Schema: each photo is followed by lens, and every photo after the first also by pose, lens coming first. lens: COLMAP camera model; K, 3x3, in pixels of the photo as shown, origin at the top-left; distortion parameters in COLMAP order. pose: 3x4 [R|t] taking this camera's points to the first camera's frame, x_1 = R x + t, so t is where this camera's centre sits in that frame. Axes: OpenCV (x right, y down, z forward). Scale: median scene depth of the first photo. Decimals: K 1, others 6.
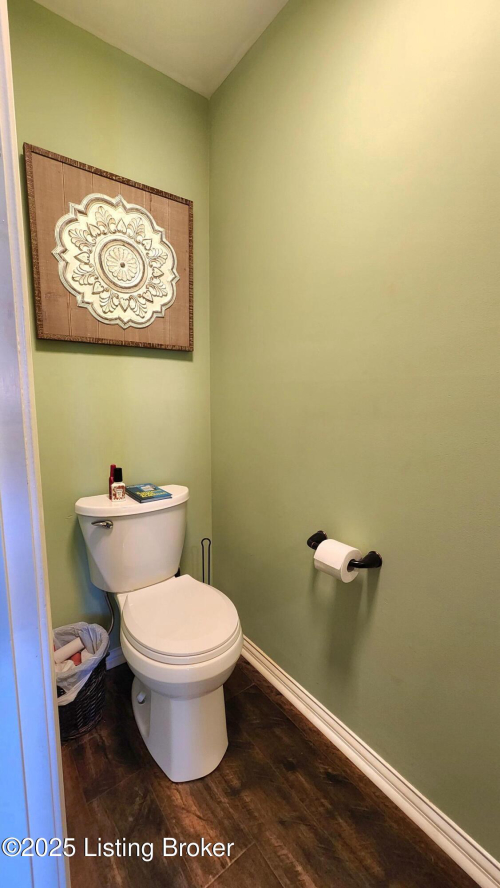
lens RADIAL K [[362.6, 0, 249.9], [0, 362.6, 444.0], [0, 0, 1]] dist [0.001589, 0.000070]
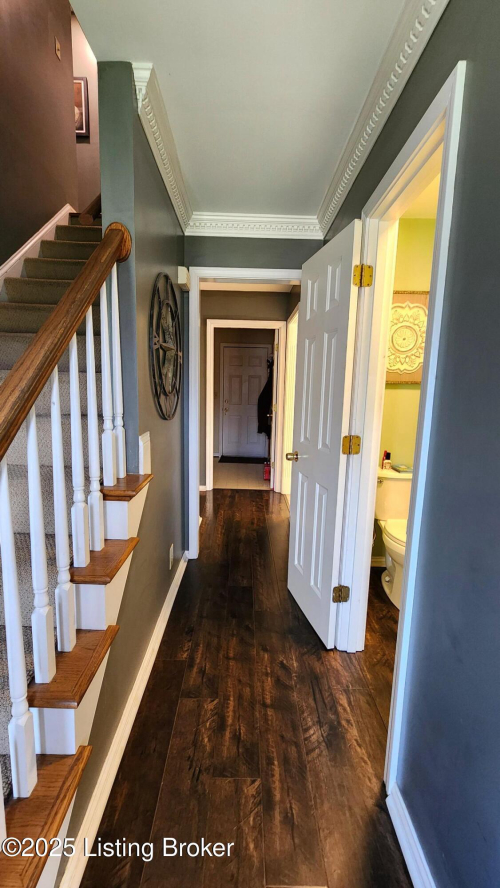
lens RADIAL K [[362.6, 0, 249.3], [0, 362.6, 445.2], [0, 0, 1]] dist [0.001589, 0.000070]
pose [[0.794433, 0.102816, -0.598586, 0.162192], [-0.104657, 0.993999, 0.031835, 0.044927], [0.598267, 0.037355, 0.800426, -0.856071]]
